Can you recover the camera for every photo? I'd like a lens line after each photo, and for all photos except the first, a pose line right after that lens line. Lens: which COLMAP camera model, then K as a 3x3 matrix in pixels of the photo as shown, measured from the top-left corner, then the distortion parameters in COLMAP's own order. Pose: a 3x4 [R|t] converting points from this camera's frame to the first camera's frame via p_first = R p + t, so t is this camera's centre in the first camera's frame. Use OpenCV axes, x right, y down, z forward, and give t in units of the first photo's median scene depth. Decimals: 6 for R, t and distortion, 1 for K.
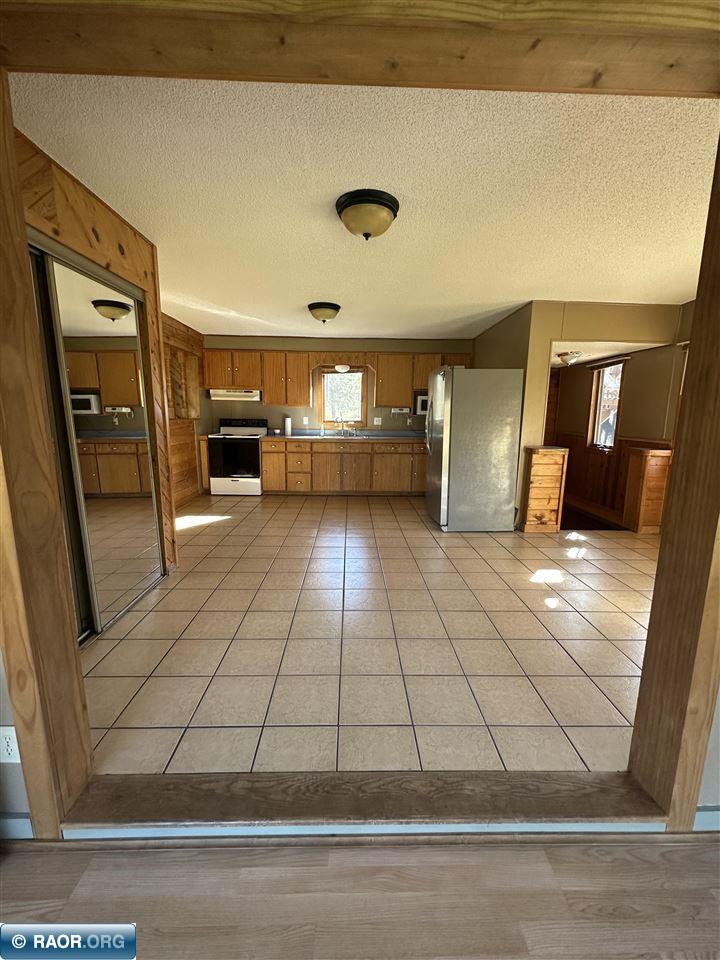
lens RADIAL K [[384.6, 0, 361.9], [0, 384.6, 479.0], [0, 0, 1]] dist [-0.002539, -0.000385]
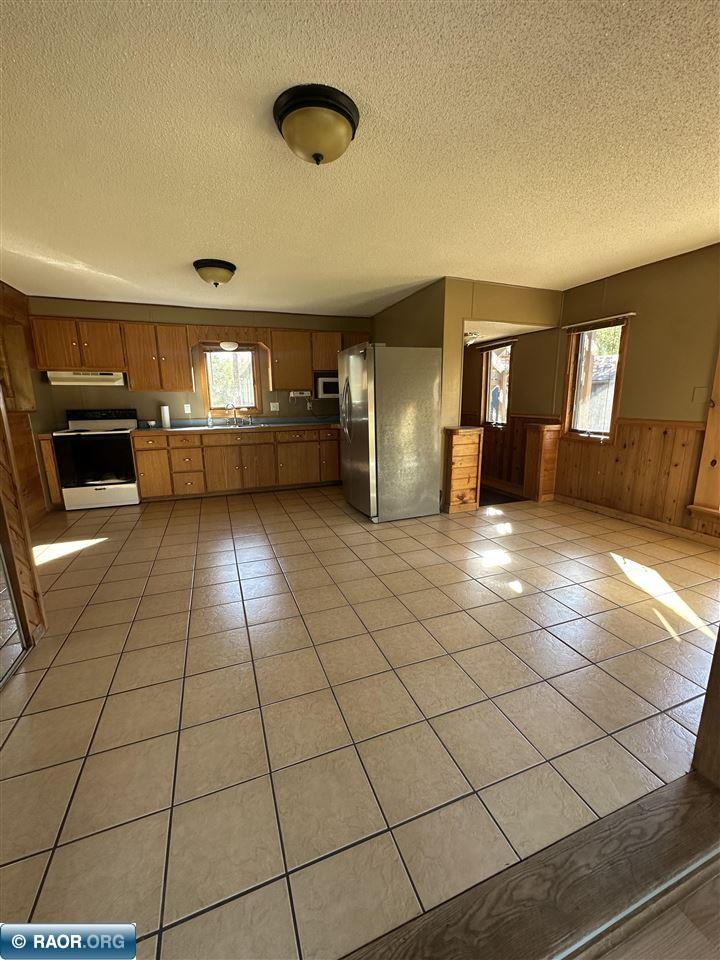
lens RADIAL K [[384.6, 0, 359.0], [0, 384.6, 477.5], [0, 0, 1]] dist [-0.002539, -0.000385]
pose [[0.944351, -0.089605, 0.316501, -0.098278], [0.078467, 0.995771, 0.047791, -0.019258], [-0.319445, -0.020297, 0.947388, 0.120084]]
